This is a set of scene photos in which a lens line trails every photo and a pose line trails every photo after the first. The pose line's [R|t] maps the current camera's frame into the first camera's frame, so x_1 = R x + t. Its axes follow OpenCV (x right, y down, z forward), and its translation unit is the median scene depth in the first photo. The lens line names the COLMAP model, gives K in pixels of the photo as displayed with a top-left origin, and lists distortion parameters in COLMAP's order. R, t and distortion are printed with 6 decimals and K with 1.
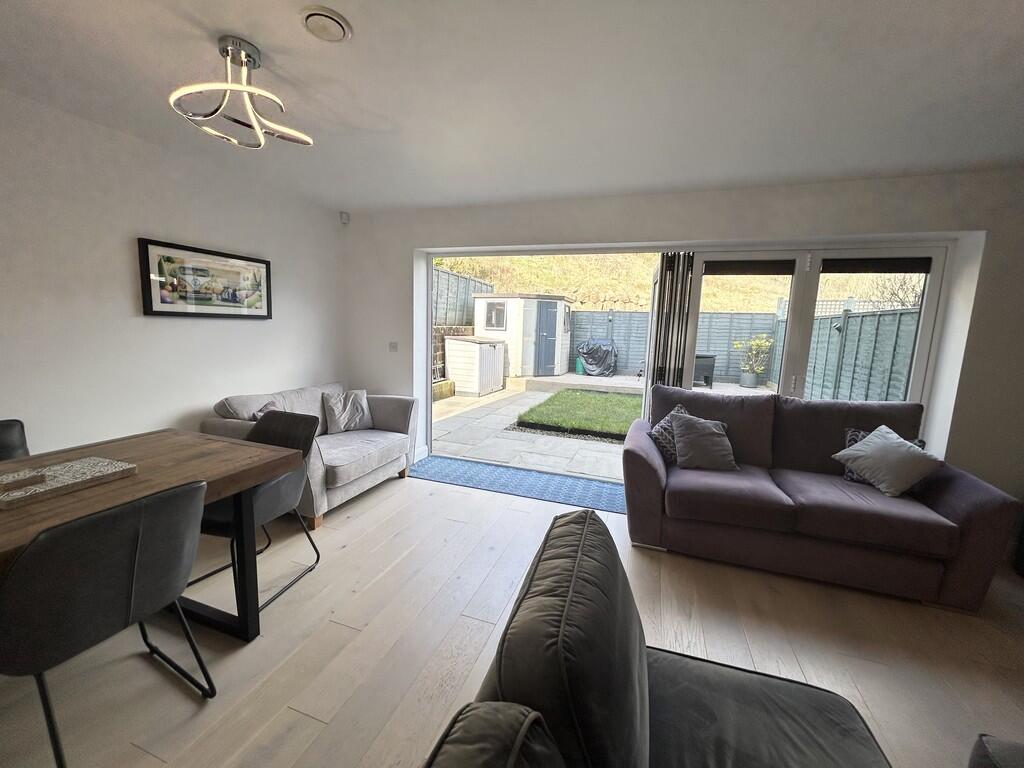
lens RADIAL K [[409.0, 0, 514.8], [0, 409.0, 381.4], [0, 0, 1]] dist [0.003201, -0.000579]
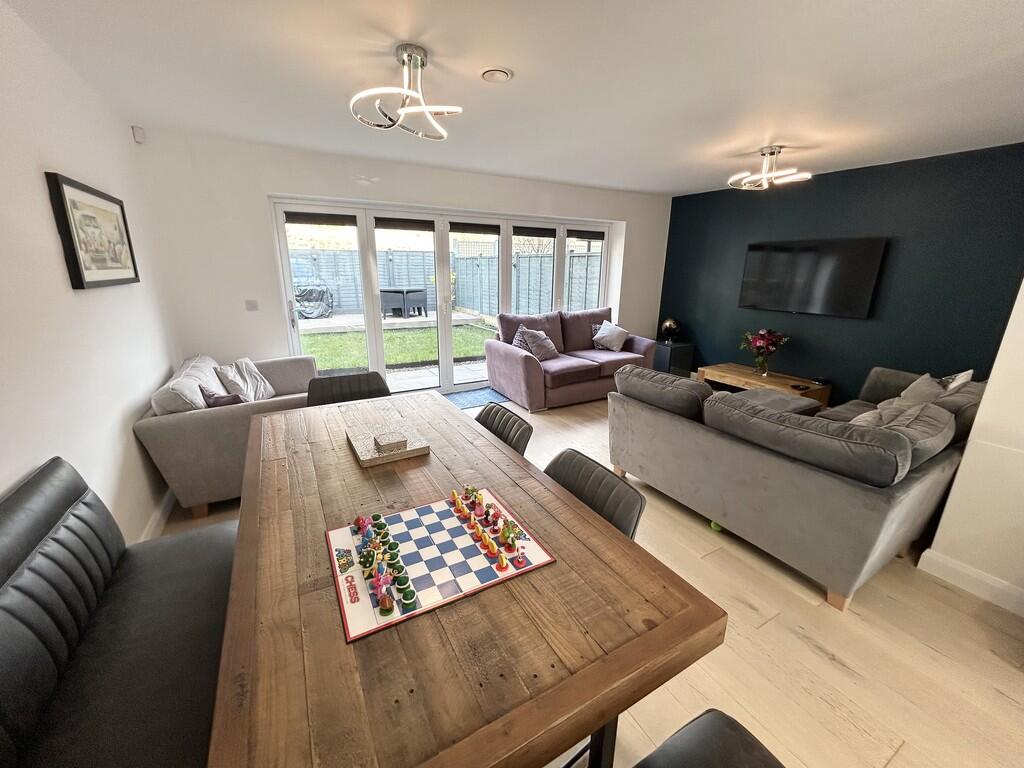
lens RADIAL K [[409.0, 0, 516.2], [0, 409.0, 385.5], [0, 0, 1]] dist [0.003201, -0.000579]
pose [[0.656261, -0.236243, 0.716596, -0.784939], [0.111812, 0.969684, 0.217281, -0.058889], [-0.746203, -0.062469, 0.662781, -0.026174]]
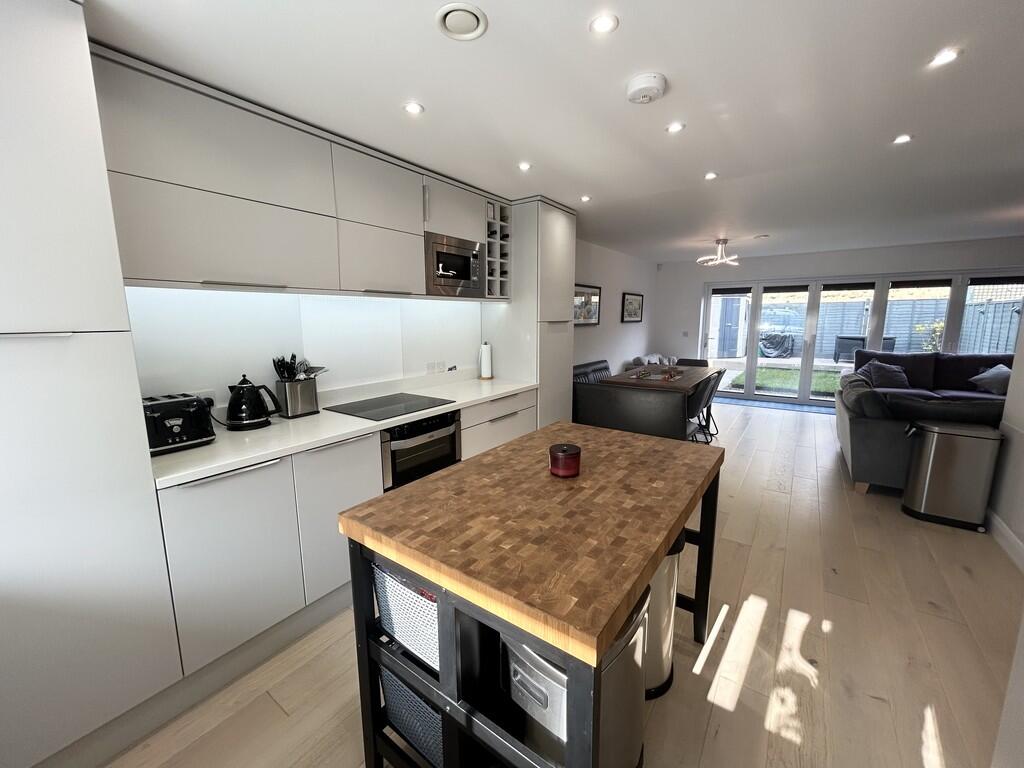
lens RADIAL K [[409.0, 0, 513.1], [0, 409.0, 382.0], [0, 0, 1]] dist [0.003201, -0.000579]
pose [[0.957469, 0.004222, -0.288504, -0.670791], [0.000478, 0.999868, 0.016218, 0.137048], [0.288535, -0.015666, 0.957341, -1.346506]]
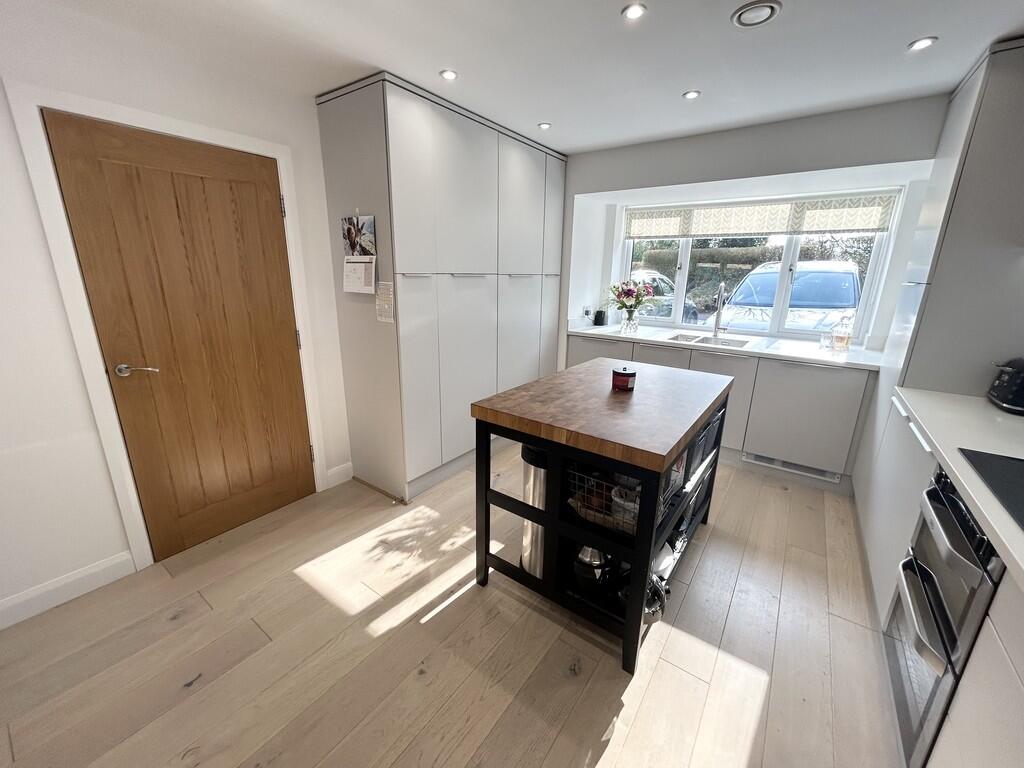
lens RADIAL K [[409.0, 0, 510.4], [0, 409.0, 385.3], [0, 0, 1]] dist [0.003201, -0.000579]
pose [[-0.954723, -0.129245, 0.267953, -1.025853], [-0.012766, 0.917667, 0.397146, -0.493215], [-0.297221, 0.375744, -0.877768, 3.375303]]
